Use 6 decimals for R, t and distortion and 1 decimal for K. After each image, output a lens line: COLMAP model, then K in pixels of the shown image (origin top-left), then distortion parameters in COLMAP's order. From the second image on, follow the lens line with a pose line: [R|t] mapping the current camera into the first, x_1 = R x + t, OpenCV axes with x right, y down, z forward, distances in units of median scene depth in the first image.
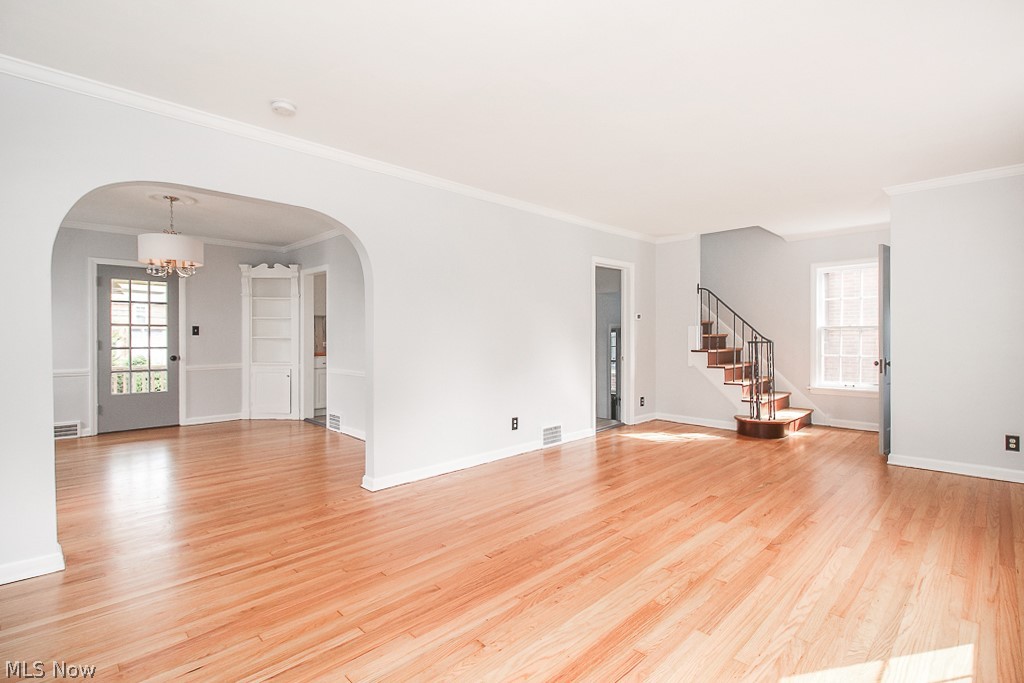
lens RADIAL K [[476.3, 0, 509.1], [0, 476.3, 337.8], [0, 0, 1]] dist [-0.004109, -0.000790]
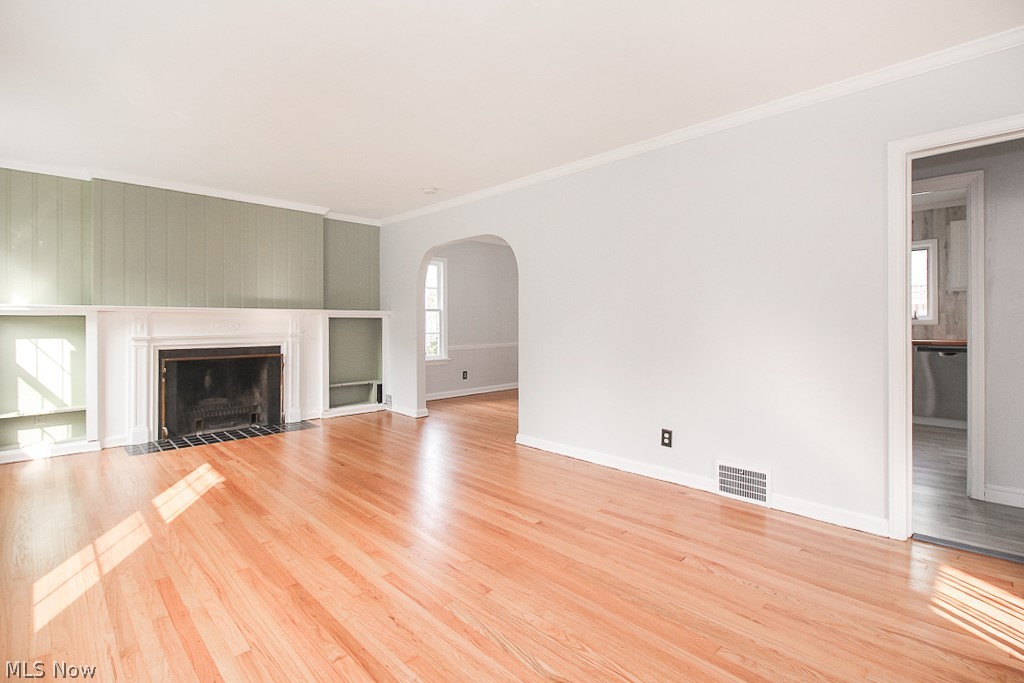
lens RADIAL K [[476.3, 0, 506.8], [0, 476.3, 319.2], [0, 0, 1]] dist [-0.004109, -0.000790]
pose [[0.010723, 0.003722, -0.999936, 1.416097], [-0.006224, 0.999974, 0.003655, -0.009174], [0.999923, 0.006185, 0.010746, 1.412208]]
